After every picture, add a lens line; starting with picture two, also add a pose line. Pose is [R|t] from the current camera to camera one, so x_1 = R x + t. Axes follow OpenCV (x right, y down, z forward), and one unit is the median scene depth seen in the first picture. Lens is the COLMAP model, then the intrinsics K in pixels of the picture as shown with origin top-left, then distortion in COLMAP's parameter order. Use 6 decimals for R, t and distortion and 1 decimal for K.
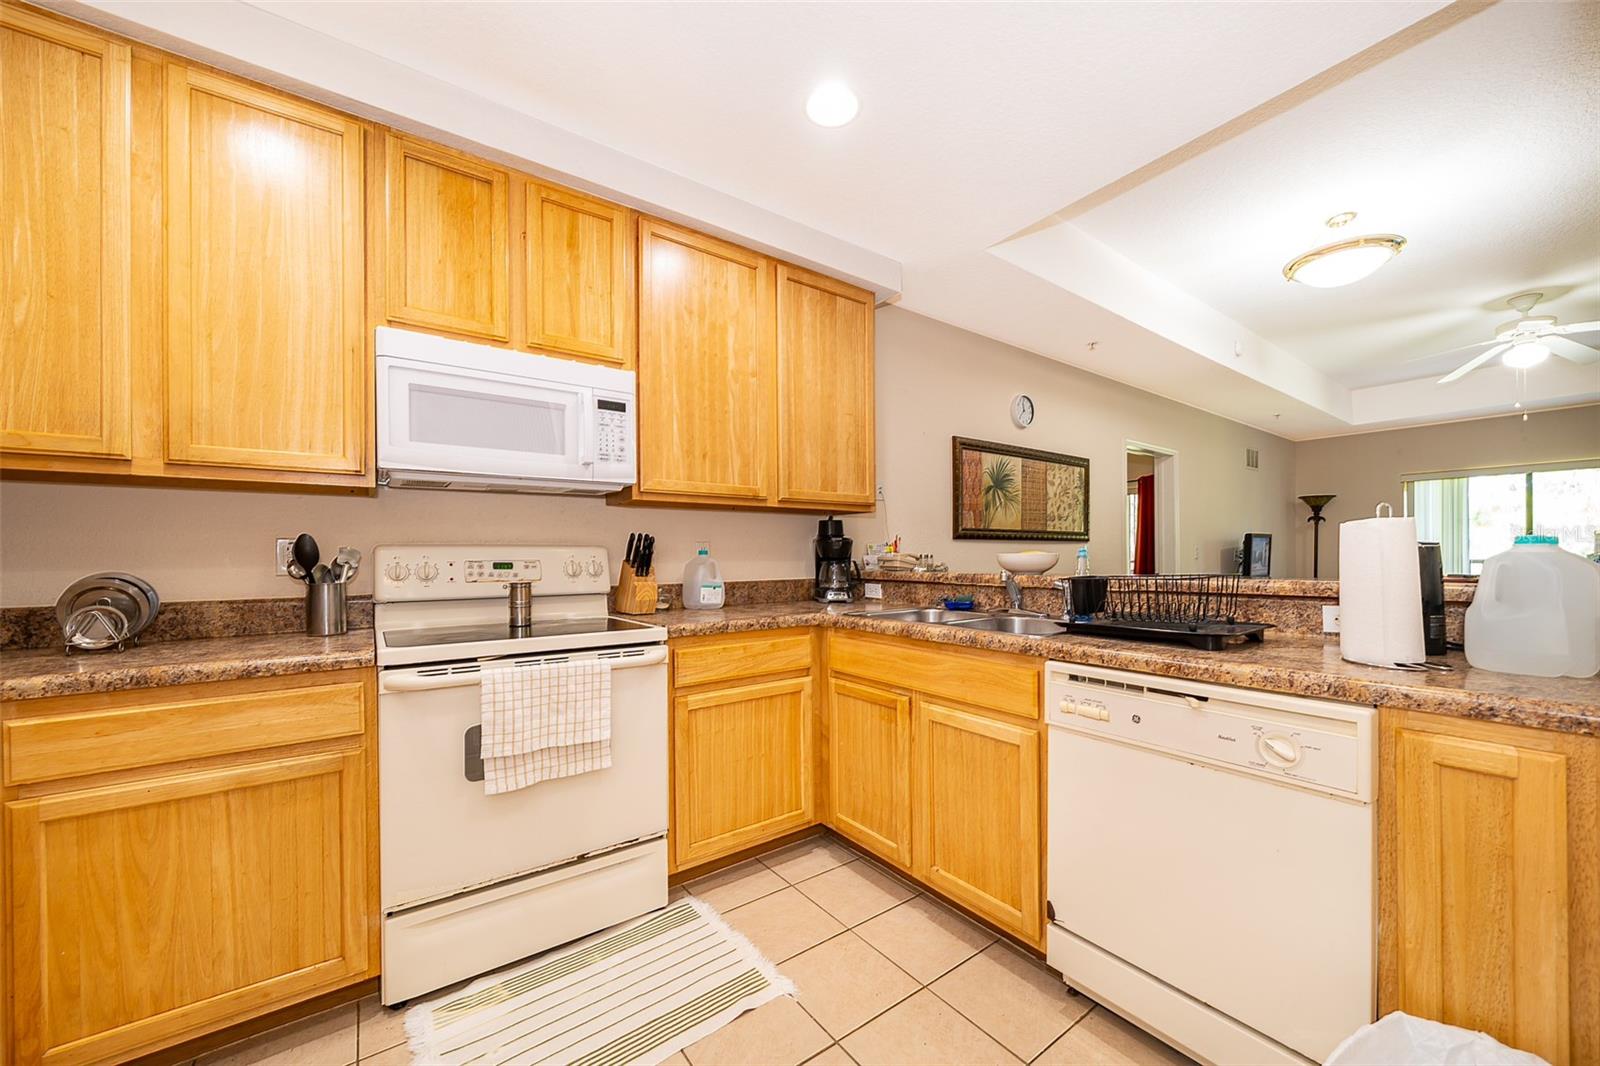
lens RADIAL K [[600.4, 0, 803.5], [0, 600.4, 556.2], [0, 0, 1]] dist [0.000931, 0.000030]
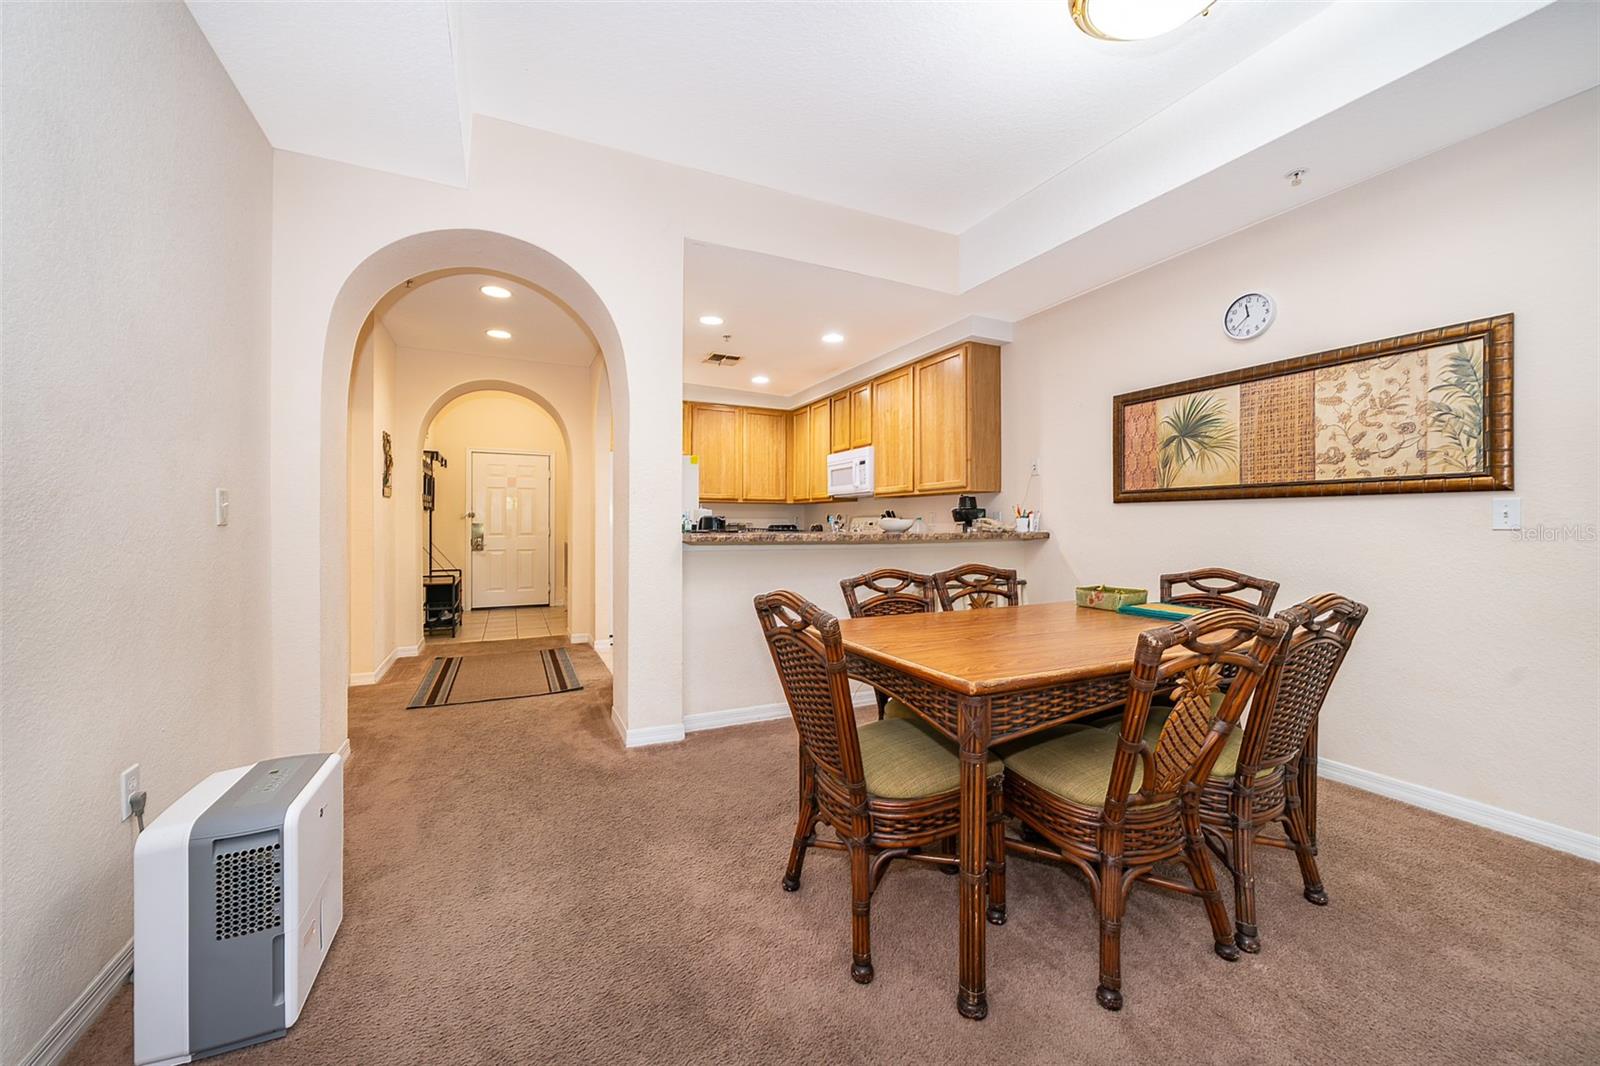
lens RADIAL K [[605.4, 0, 800.0], [0, 605.4, 533.0], [0, 0, 1]] dist [-0.001146, -0.000142]
pose [[-0.178583, 0.011304, -0.983860, 1.183384], [-0.012897, 0.999821, 0.013828, 0.011202], [0.983840, 0.015159, -0.178405, 0.616748]]
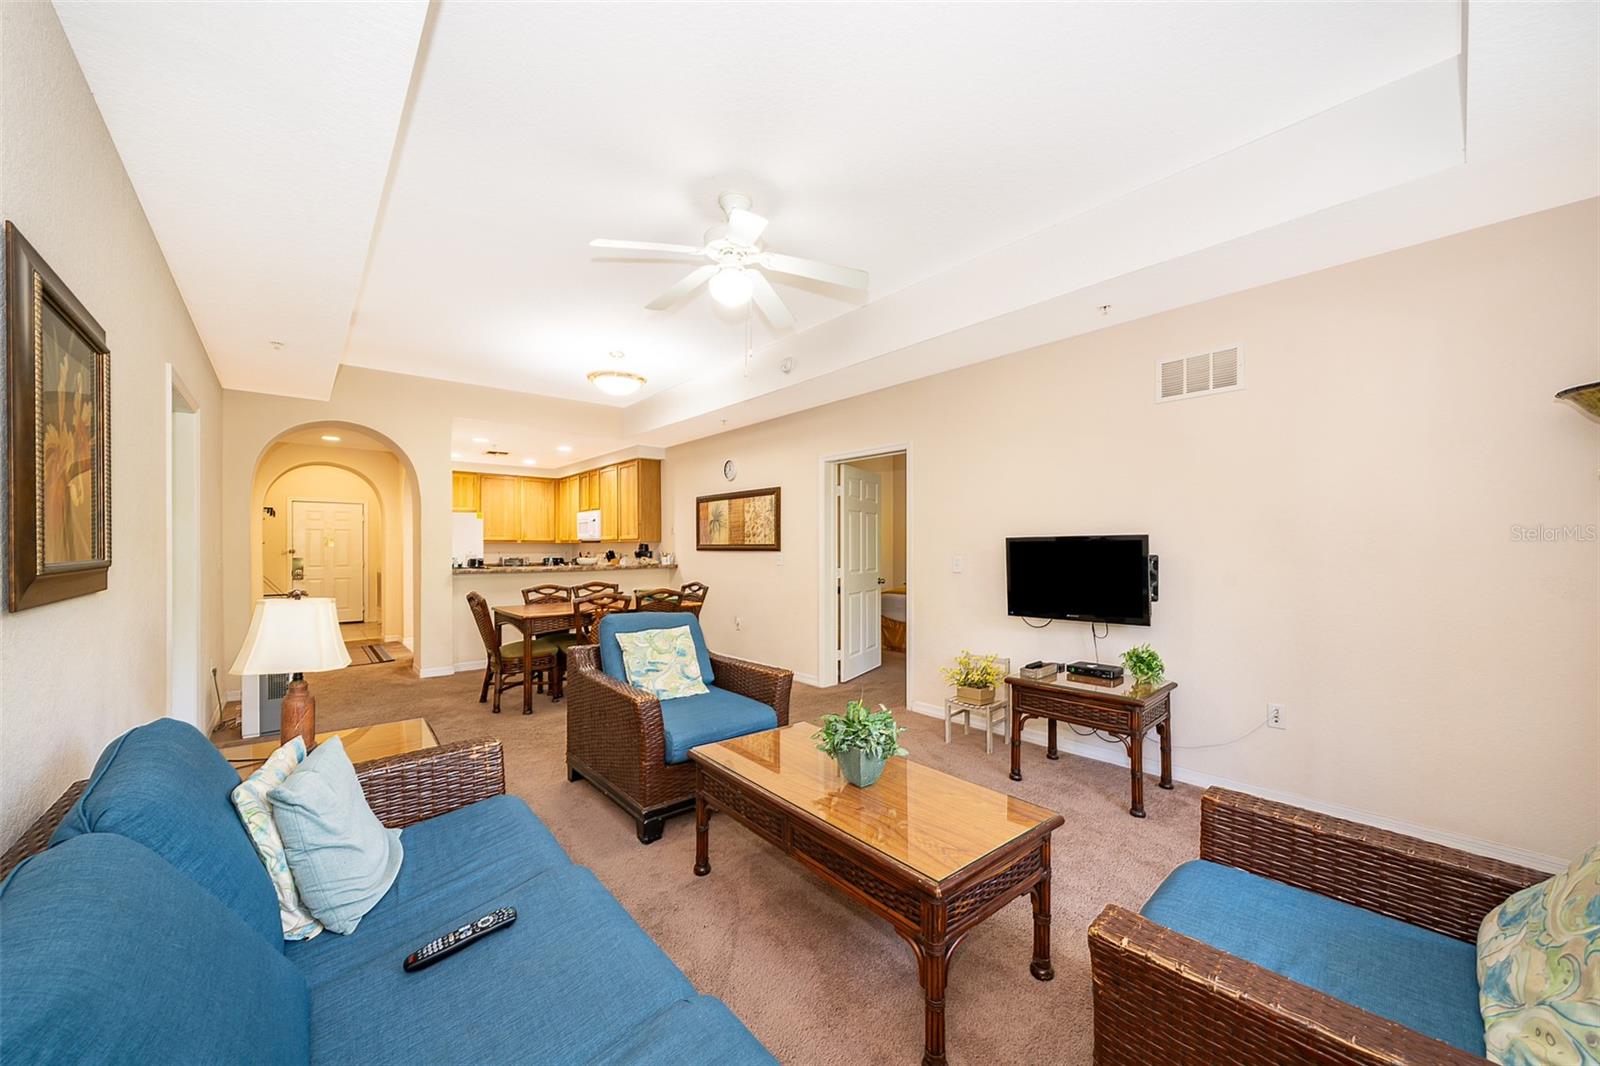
lens RADIAL K [[600.4, 0, 803.5], [0, 600.4, 556.2], [0, 0, 1]] dist [0.000931, 0.000030]
pose [[0.075286, 0.011351, -0.997097, 2.003423], [-0.010015, 0.999893, 0.010626, -0.031643], [0.997112, 0.009186, 0.075392, 1.089166]]
